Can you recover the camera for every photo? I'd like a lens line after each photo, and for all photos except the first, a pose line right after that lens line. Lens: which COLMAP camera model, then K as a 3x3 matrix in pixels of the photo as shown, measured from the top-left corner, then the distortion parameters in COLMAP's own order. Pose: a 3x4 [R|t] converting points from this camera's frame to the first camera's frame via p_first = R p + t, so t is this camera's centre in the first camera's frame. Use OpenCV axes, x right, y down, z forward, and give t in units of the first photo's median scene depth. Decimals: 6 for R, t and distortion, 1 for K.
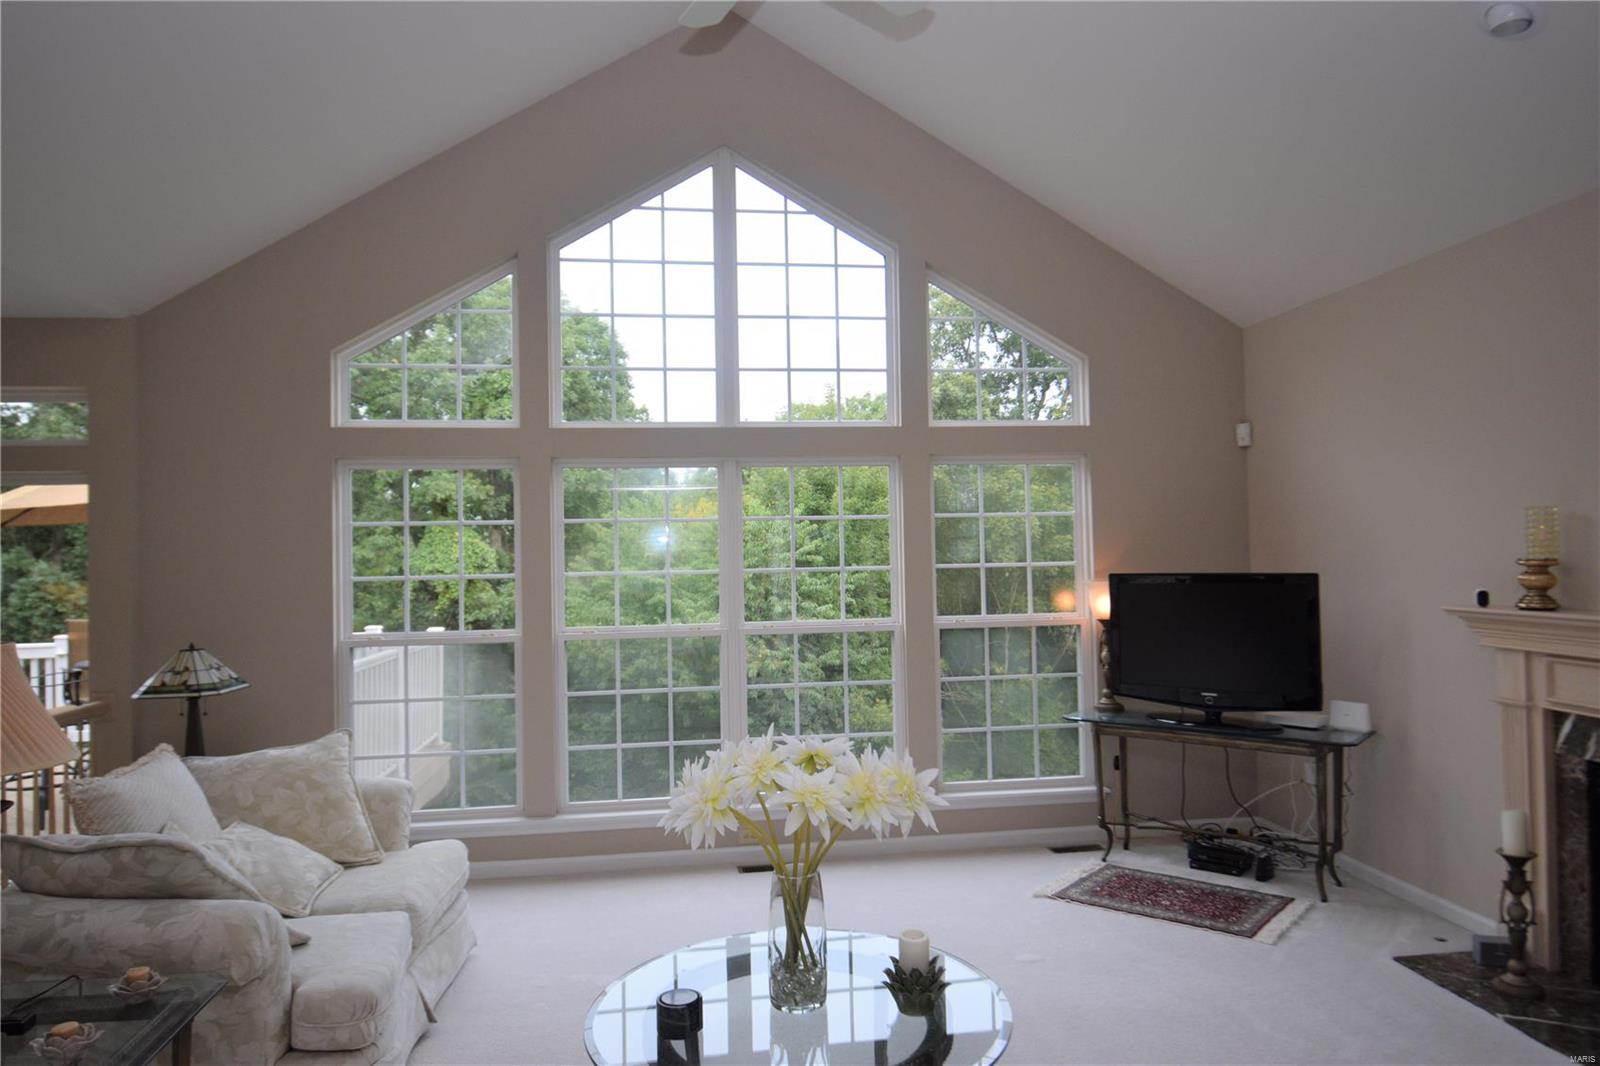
lens RADIAL K [[1018.3, 0, 806.8], [0, 1018.3, 519.9], [0, 0, 1]] dist [-0.032688, -0.001861]
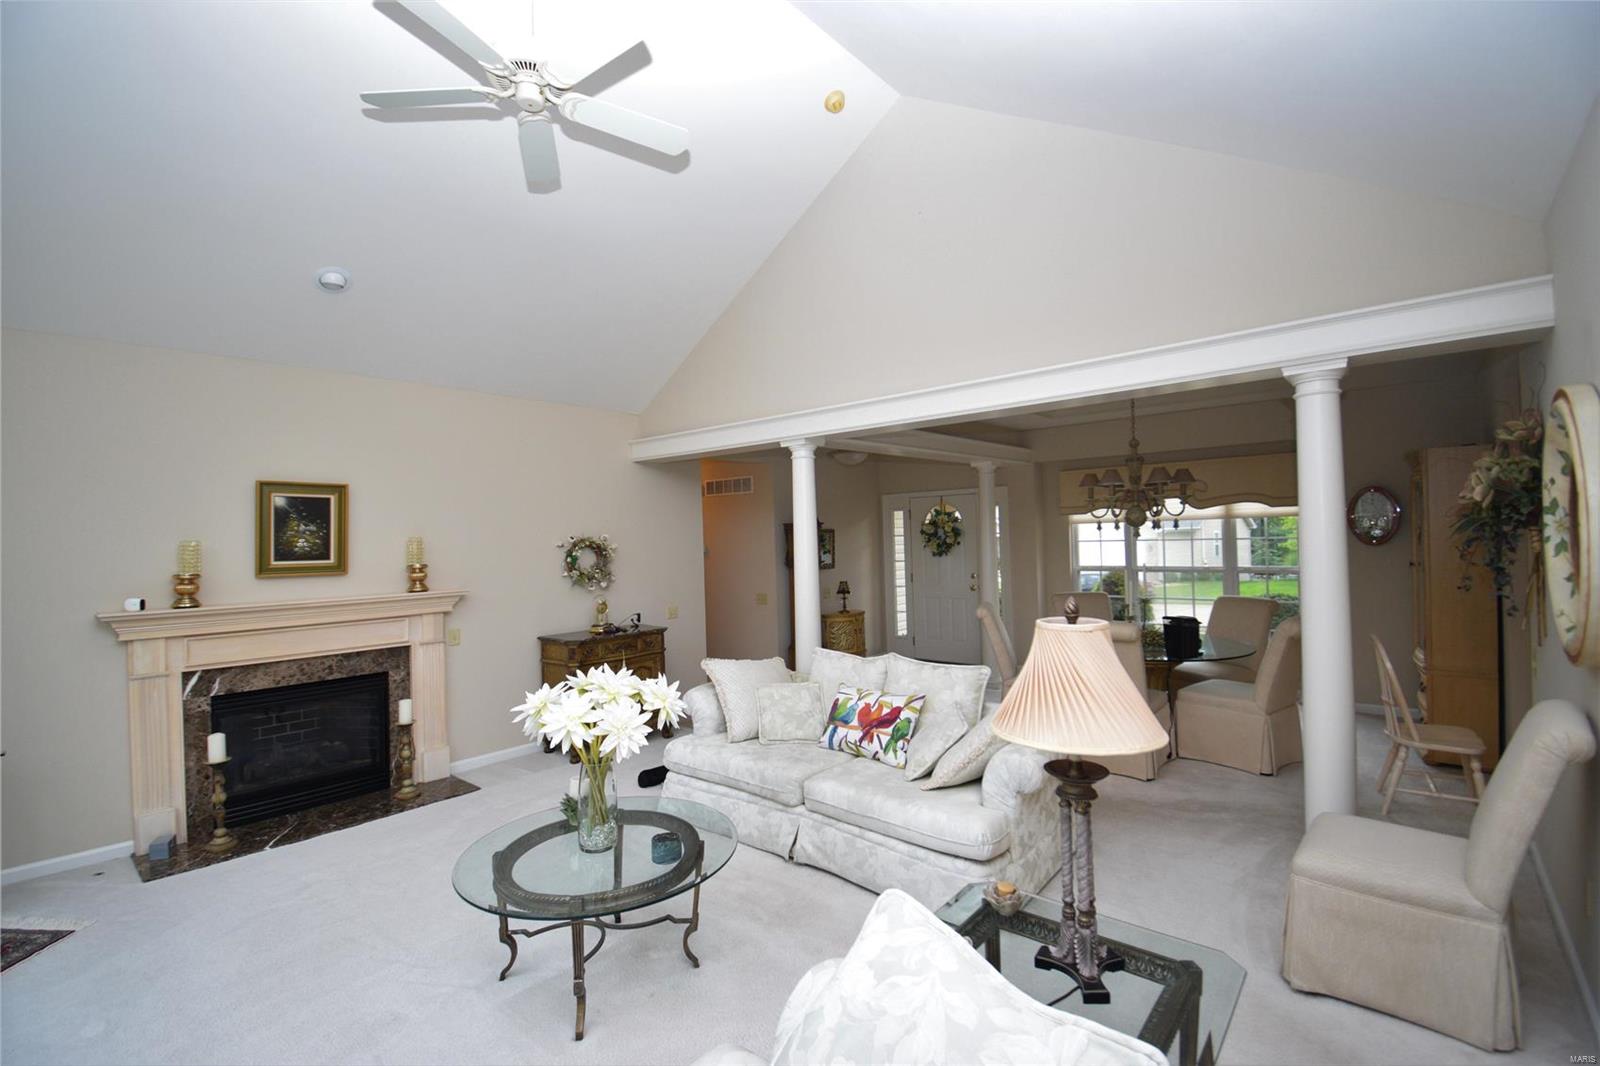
lens RADIAL K [[711.7, 0, 801.9], [0, 711.7, 527.4], [0, 0, 1]] dist [0.020594, -0.023397]
pose [[-0.663609, 0.046544, 0.746630, -0.692238], [0.014783, 0.998684, -0.049117, 0.032762], [-0.747933, -0.021557, -0.663424, 0.972886]]
